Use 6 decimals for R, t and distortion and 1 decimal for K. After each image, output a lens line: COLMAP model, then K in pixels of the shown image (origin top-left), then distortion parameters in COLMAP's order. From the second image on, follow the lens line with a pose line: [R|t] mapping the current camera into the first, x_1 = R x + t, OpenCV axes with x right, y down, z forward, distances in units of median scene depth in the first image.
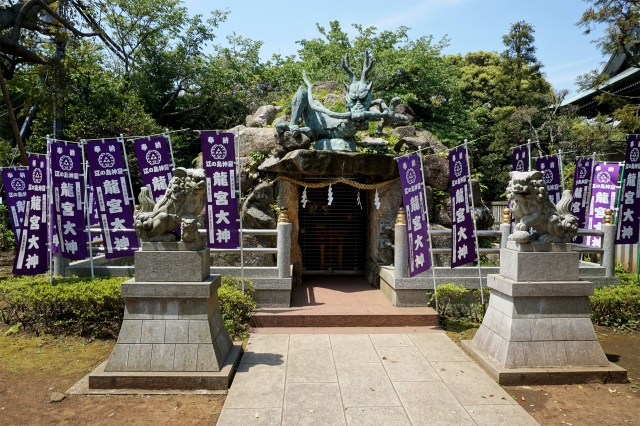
lens RADIAL K [[423.1, 0, 320.0], [0, 423.1, 213.0], [0, 0, 1]] dist [-0.077798, -0.000160]
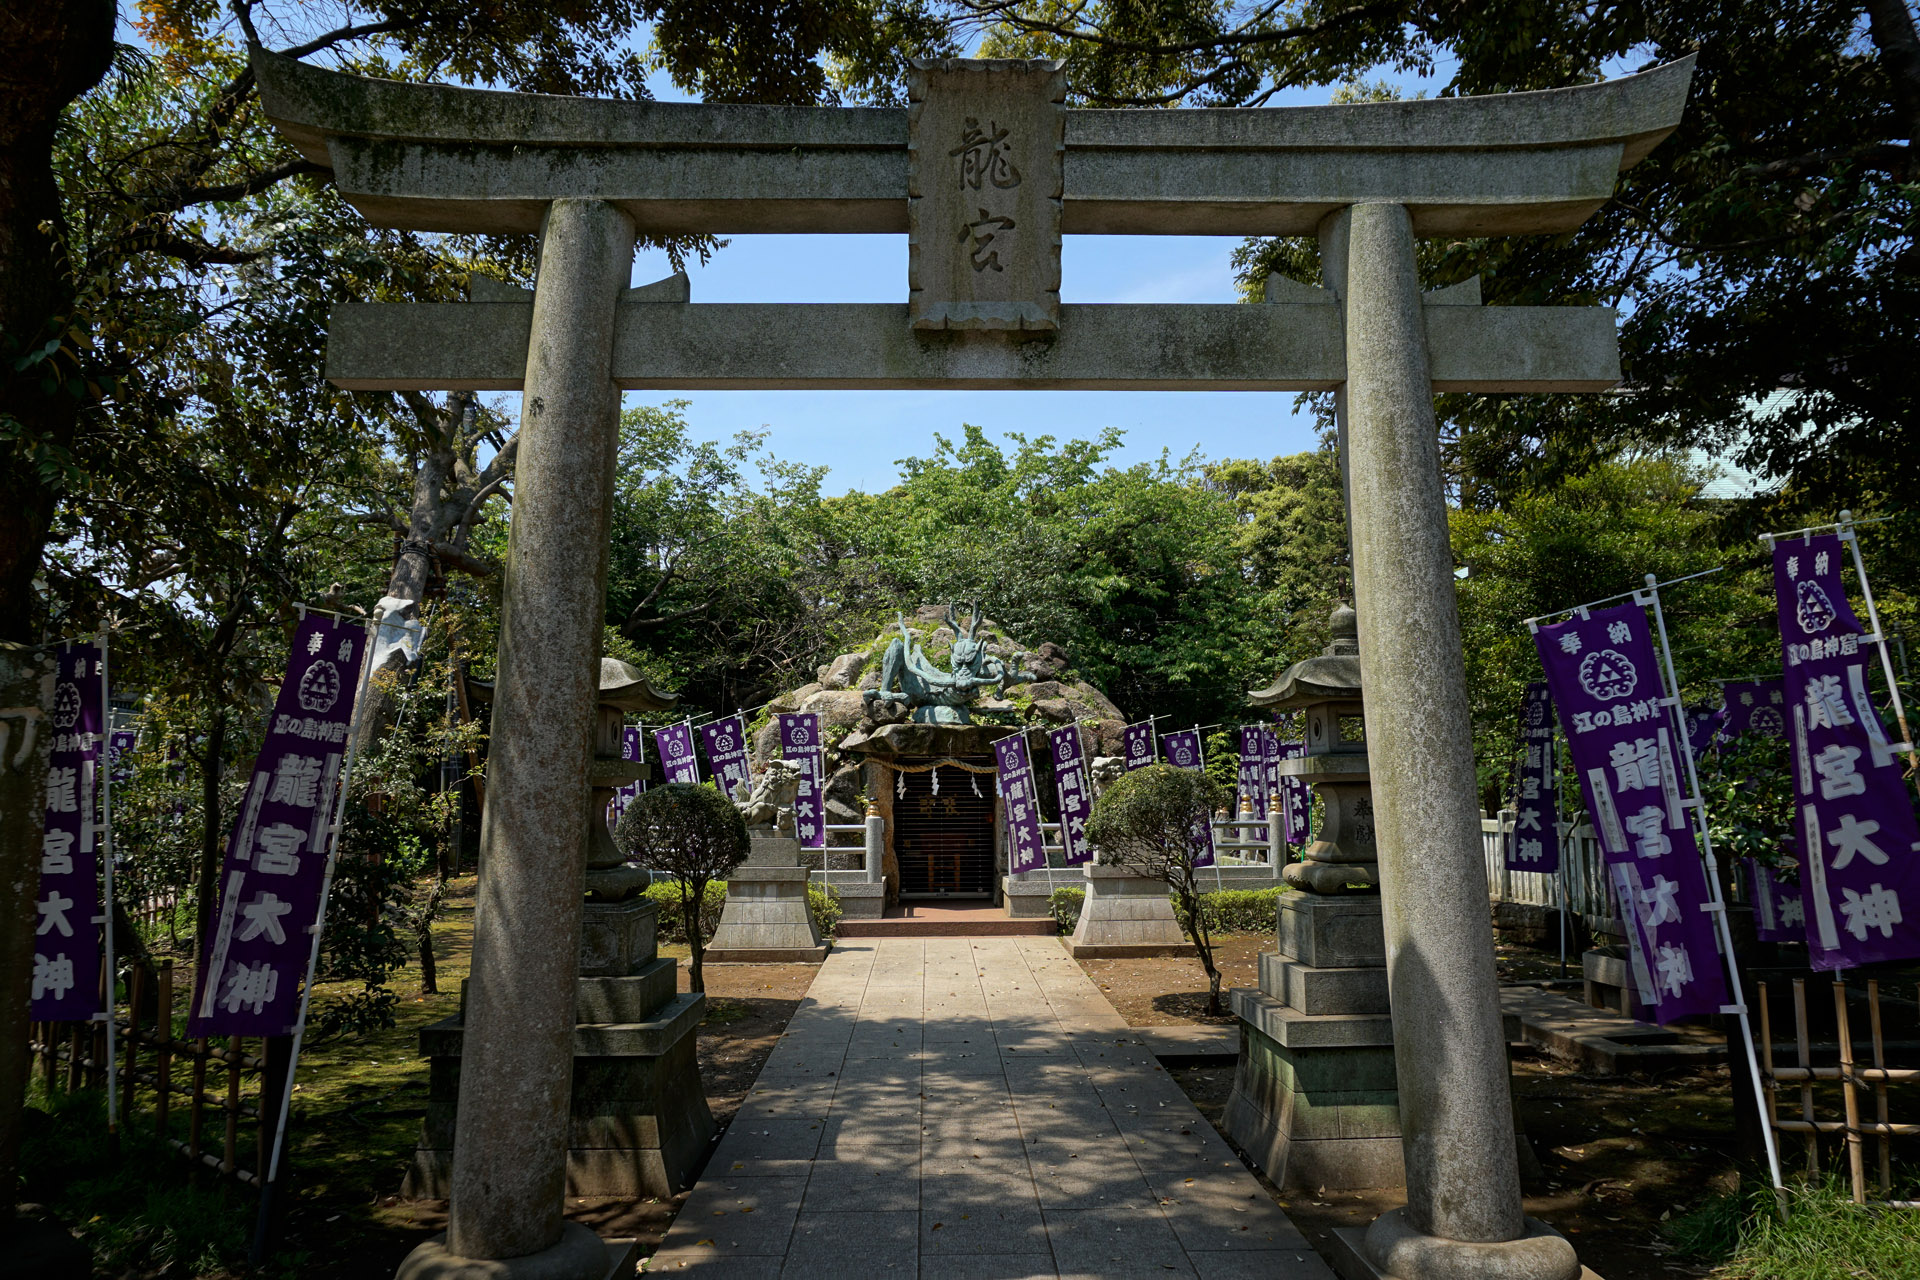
lens RADIAL K [[1269.4, 0, 960.0], [0, 1269.4, 640.0], [0, 0, 1]] dist [-0.077798, -0.000160]
pose [[0.999743, -0.016873, -0.015118, 0.107335], [0.014478, 0.989106, -0.146491, 0.039622], [0.017425, 0.146235, 0.989096, -1.272877]]
